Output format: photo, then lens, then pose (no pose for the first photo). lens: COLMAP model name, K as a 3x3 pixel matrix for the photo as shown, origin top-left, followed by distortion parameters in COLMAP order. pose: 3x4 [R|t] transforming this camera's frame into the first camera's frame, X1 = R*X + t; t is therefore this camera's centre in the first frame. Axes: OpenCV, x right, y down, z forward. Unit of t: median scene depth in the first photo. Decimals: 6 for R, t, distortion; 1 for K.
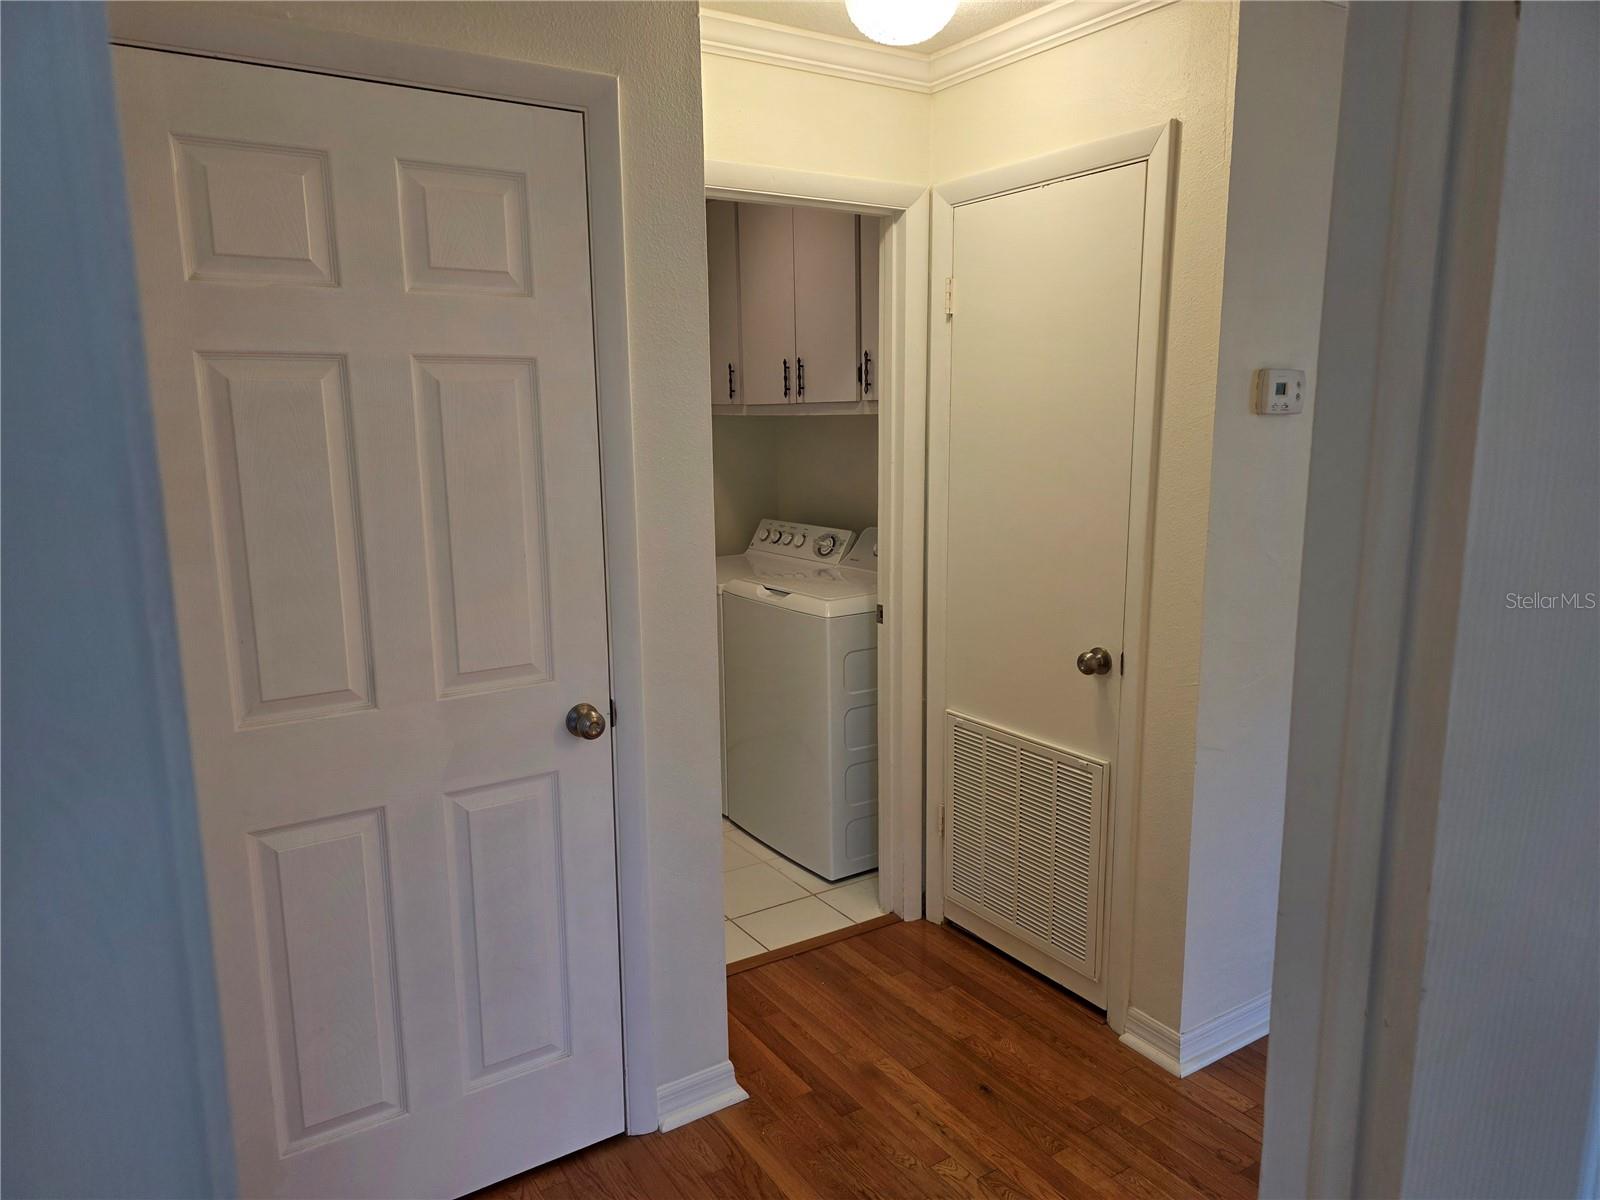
lens RADIAL K [[1075.5, 0, 793.8], [0, 1075.5, 605.9], [0, 0, 1]] dist [0.063845, -0.066068]
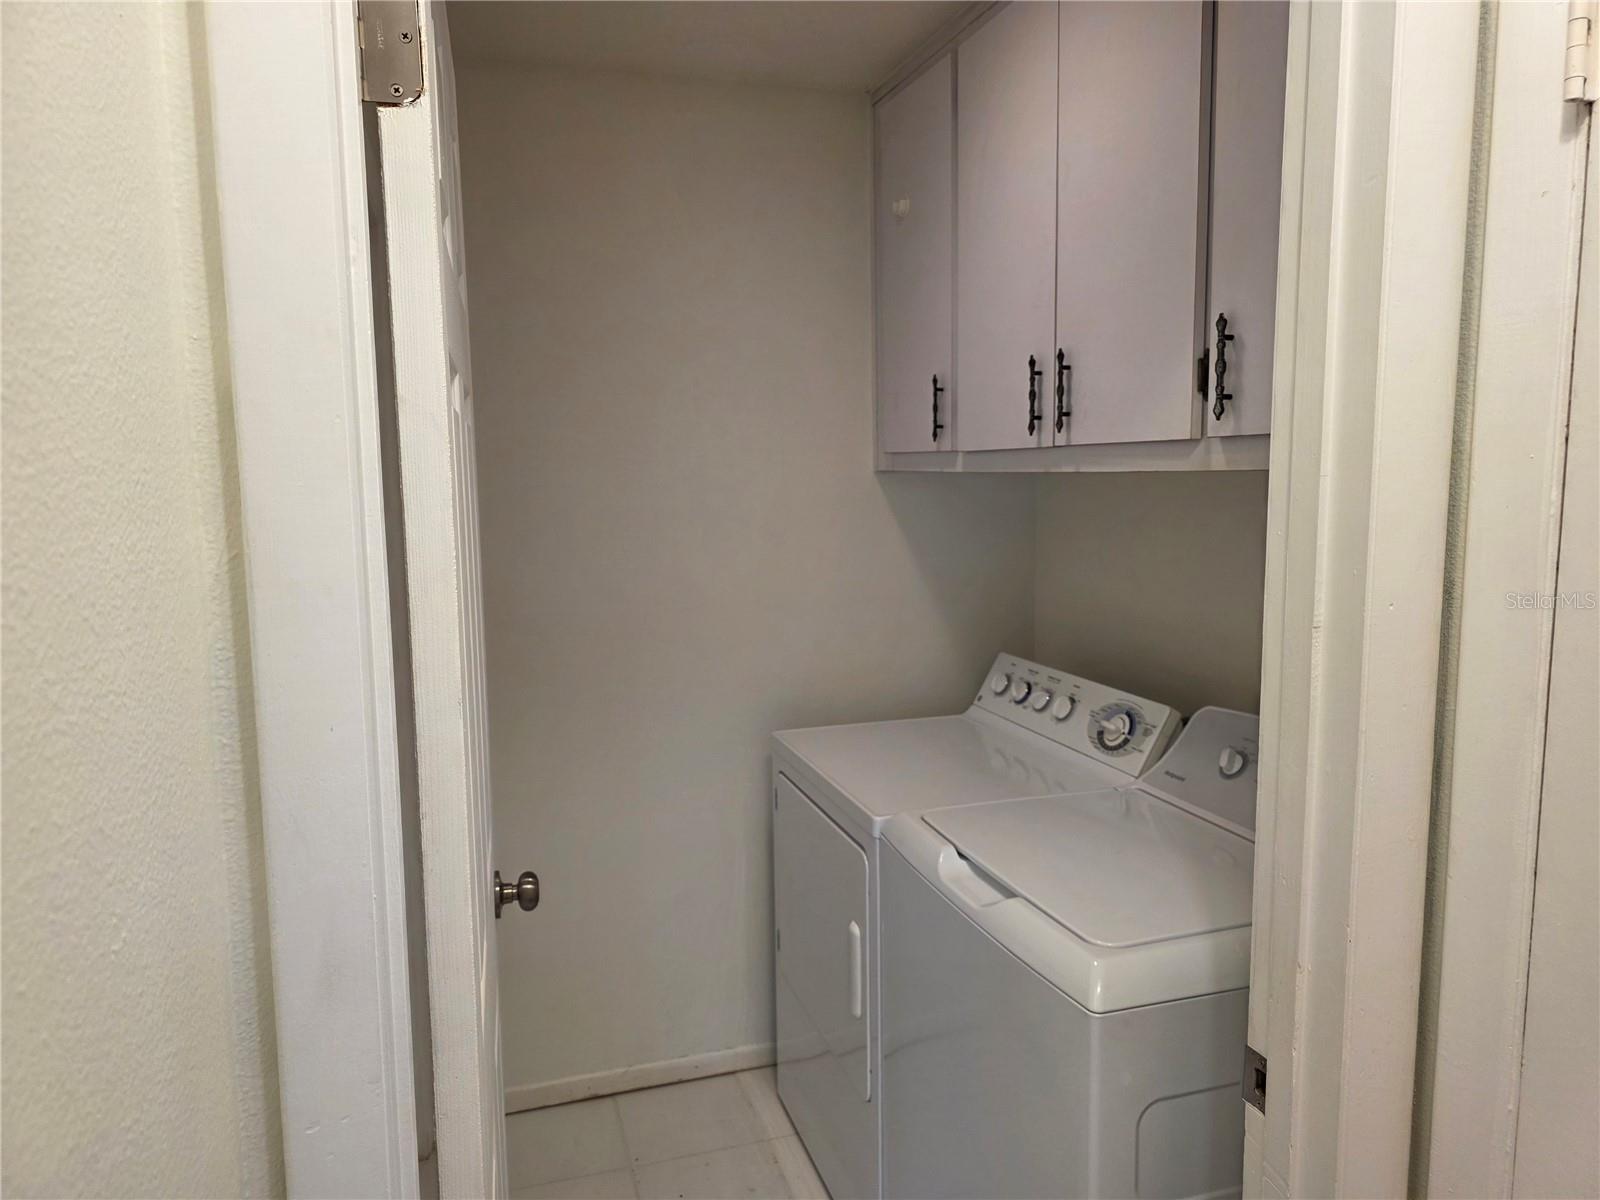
lens RADIAL K [[1093.2, 0, 768.7], [0, 1093.2, 595.7], [0, 0, 1]] dist [0.052980, -0.068999]
pose [[0.955507, 0.032503, -0.293172, 0.026161], [-0.049816, 0.997415, -0.051781, -0.090737], [0.290731, 0.064082, 0.954656, 0.503825]]
